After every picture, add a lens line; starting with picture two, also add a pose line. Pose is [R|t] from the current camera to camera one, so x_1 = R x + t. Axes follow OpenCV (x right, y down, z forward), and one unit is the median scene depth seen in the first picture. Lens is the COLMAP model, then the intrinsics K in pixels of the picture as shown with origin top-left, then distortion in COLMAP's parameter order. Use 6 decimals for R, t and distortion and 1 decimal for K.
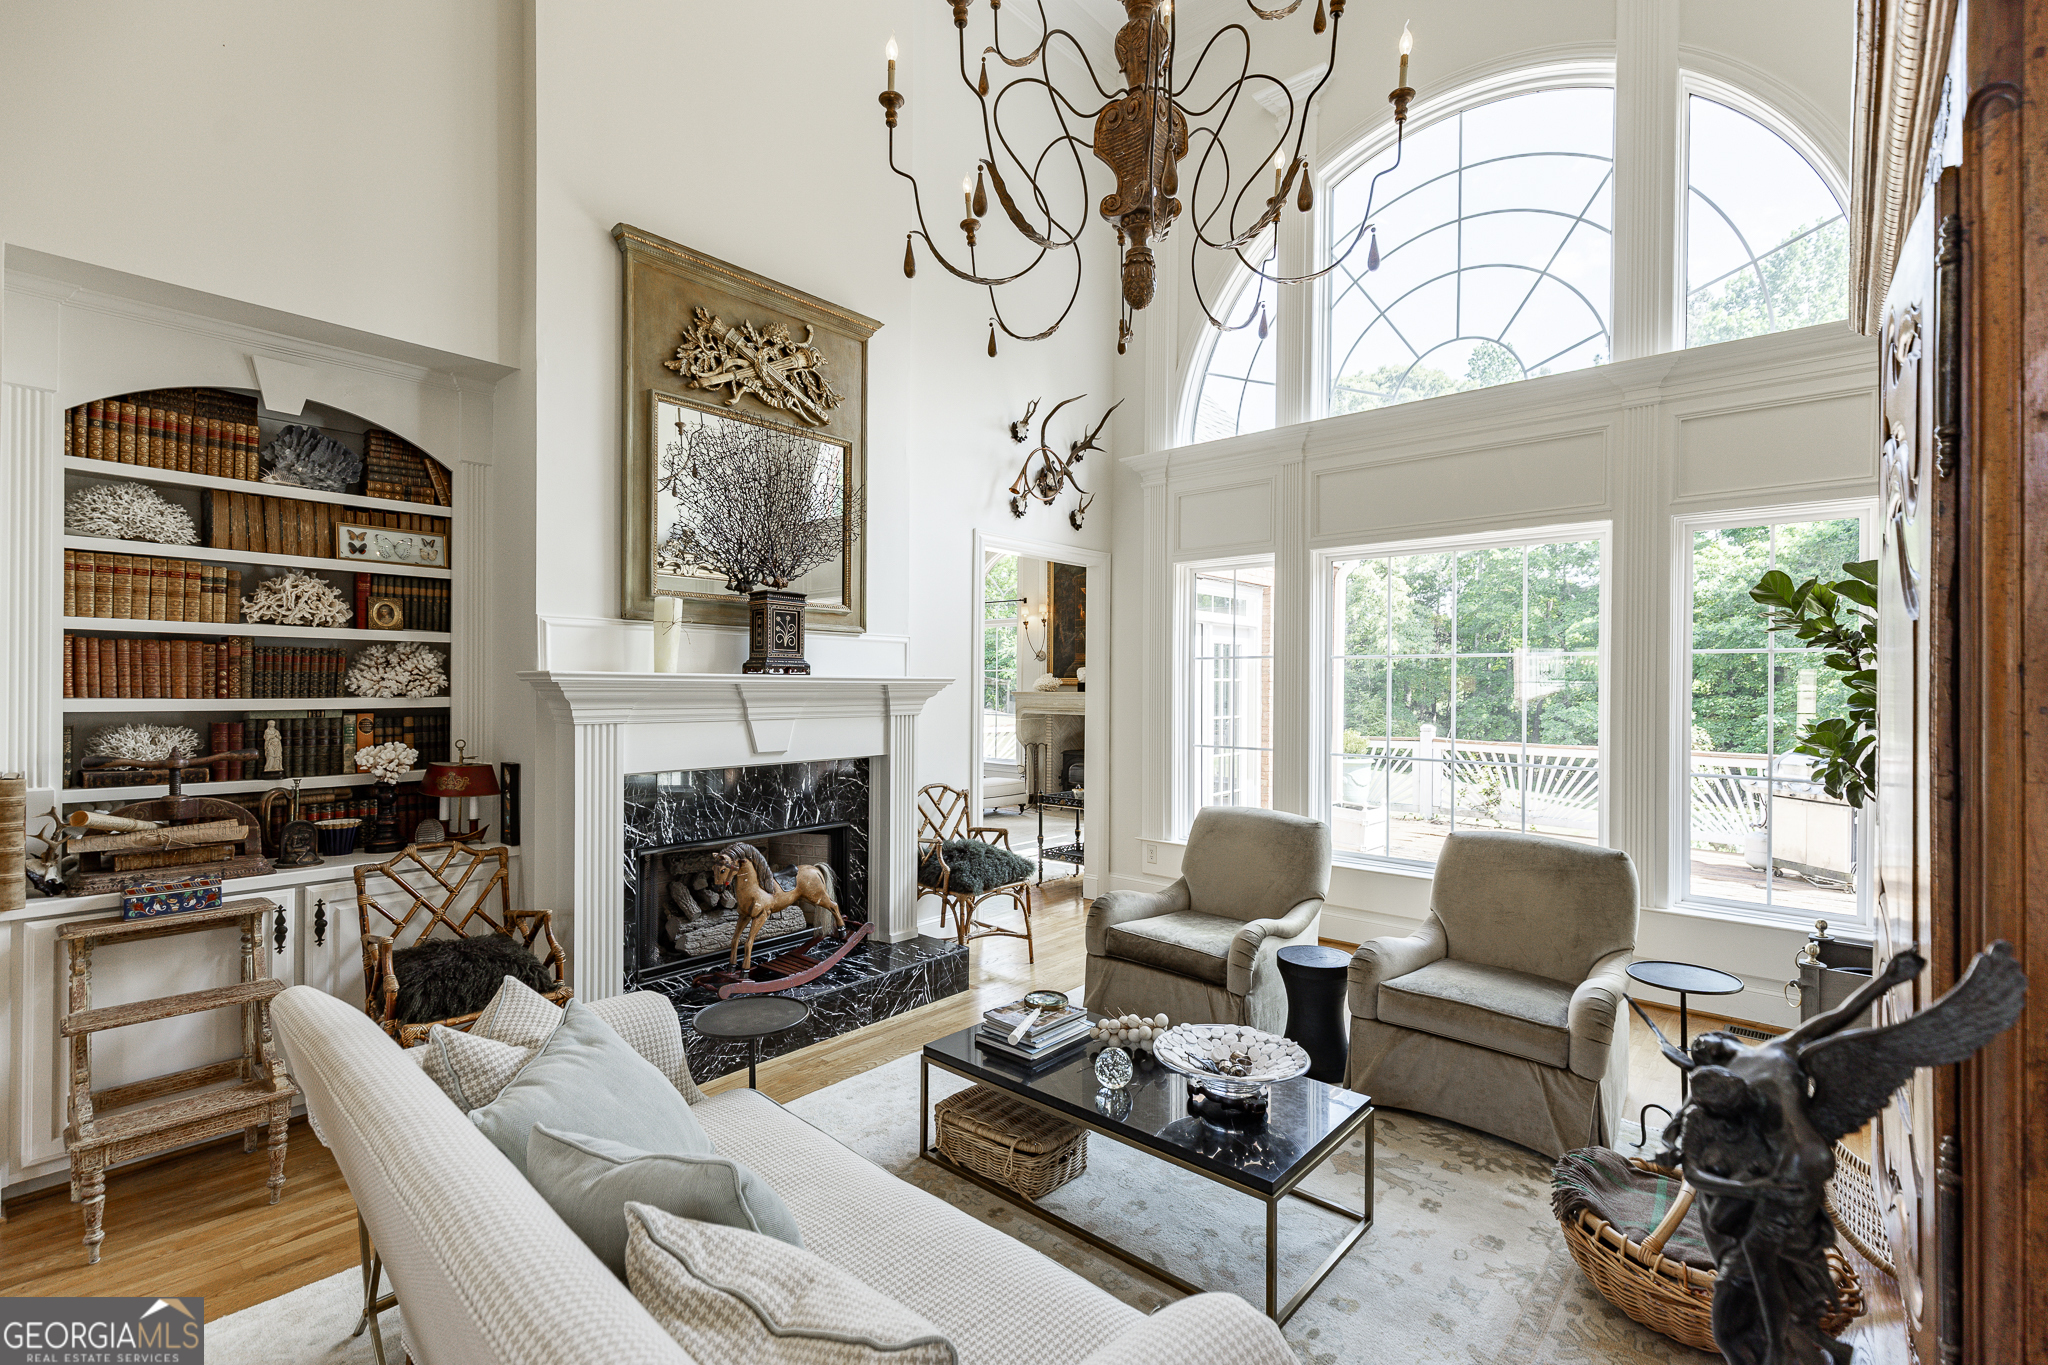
lens RADIAL K [[910.2, 0, 1033.5], [0, 910.2, 685.9], [0, 0, 1]] dist [0.002706, 0.000246]
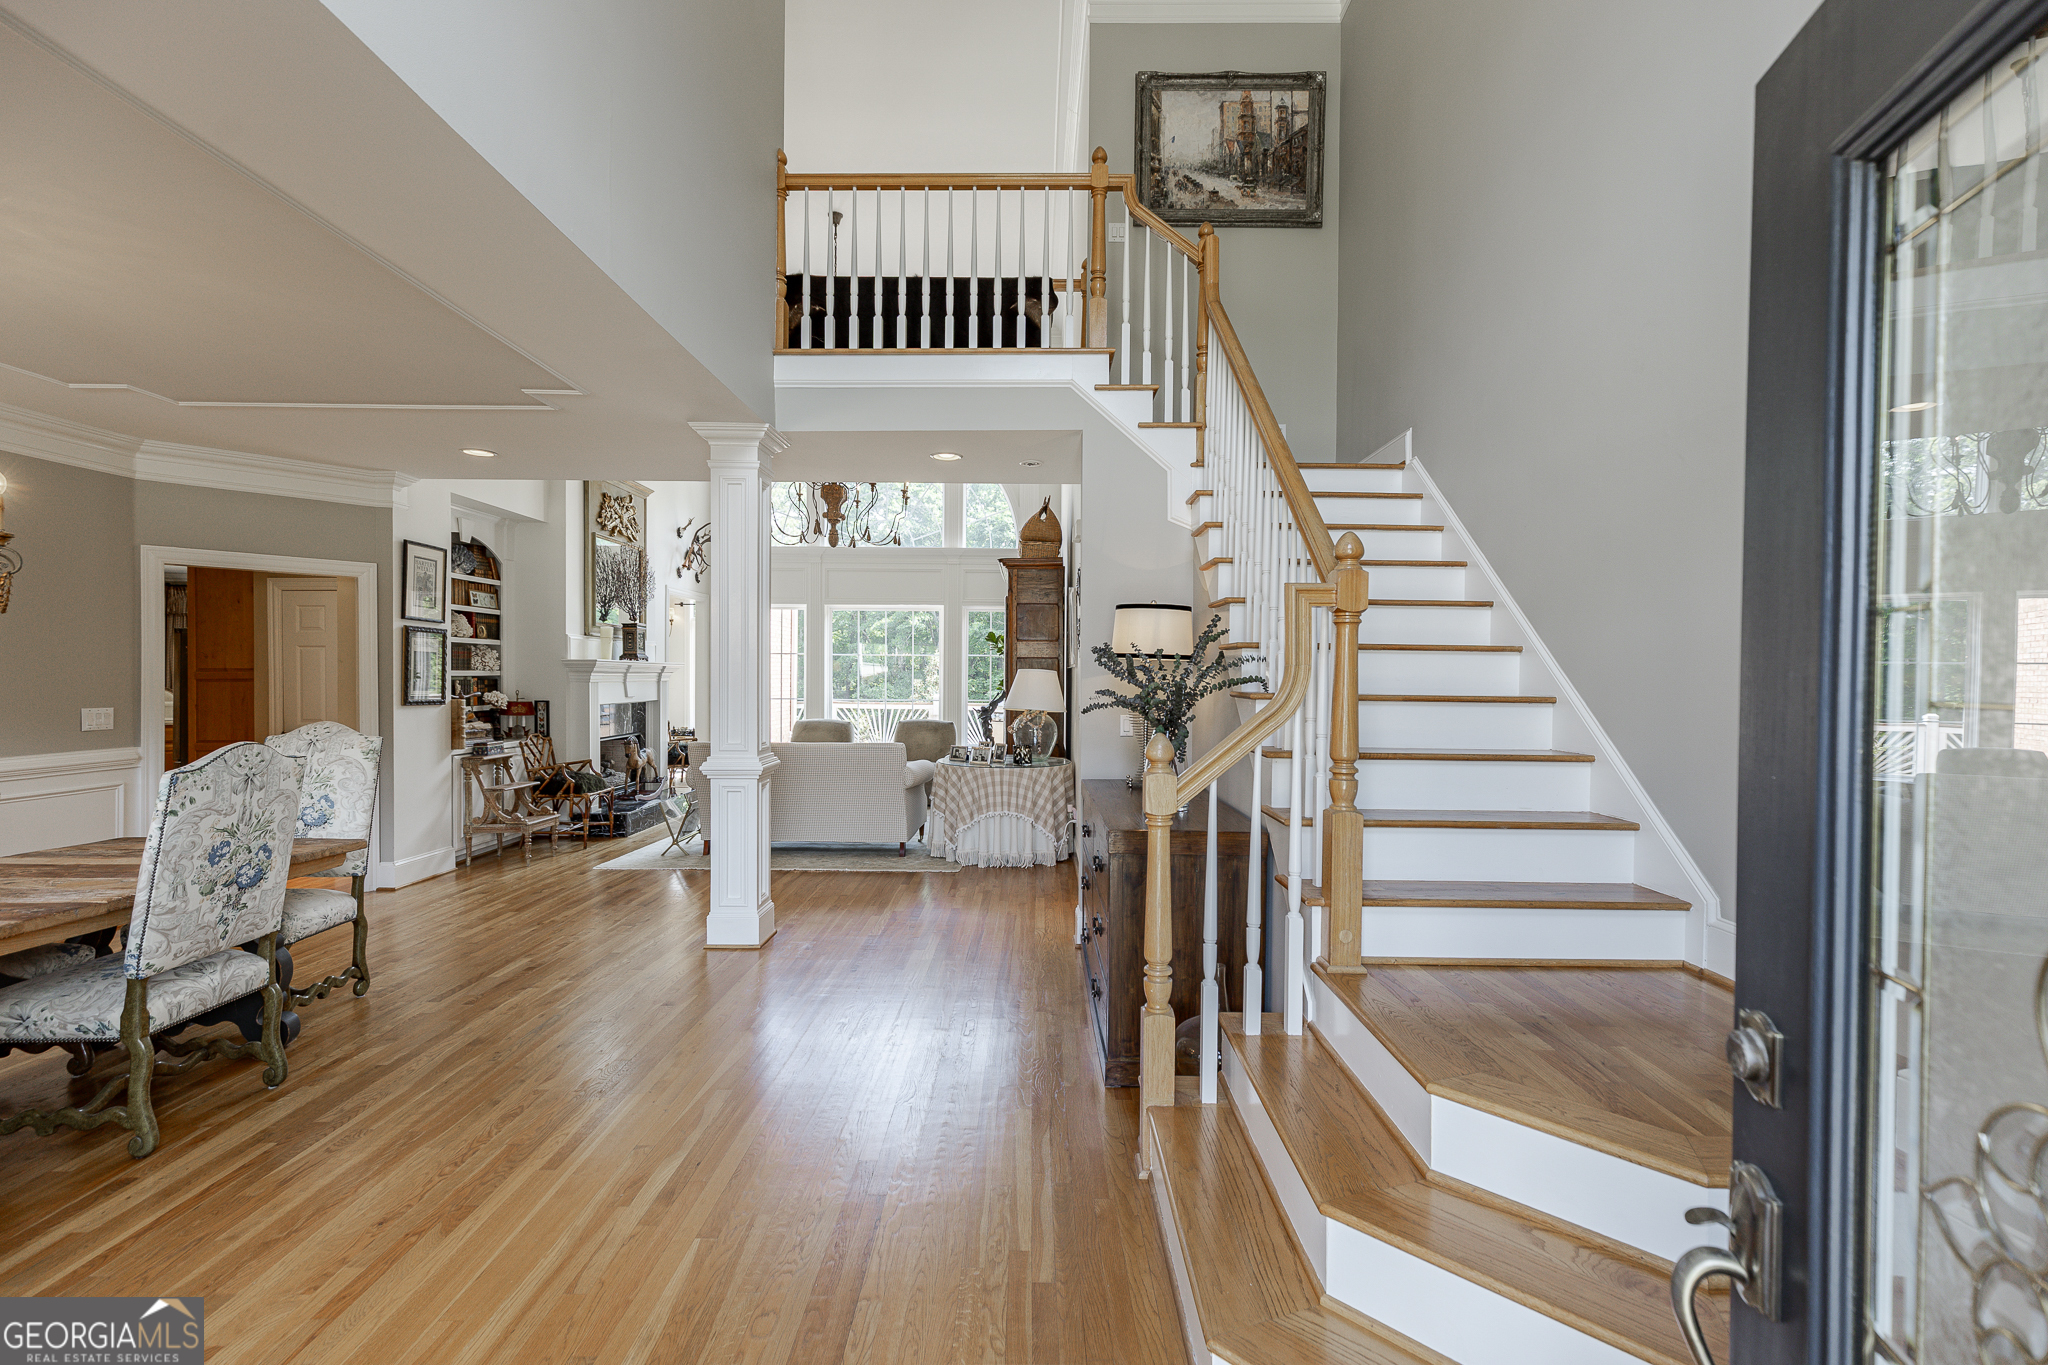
lens RADIAL K [[910.2, 0, 1033.5], [0, 910.2, 685.9], [0, 0, 1]] dist [0.002706, 0.000246]
pose [[0.758301, -0.004978, 0.651885, -1.118975], [-0.004227, 0.999912, 0.012553, 0.016465], [-0.651890, -0.012274, 0.758214, -1.460722]]
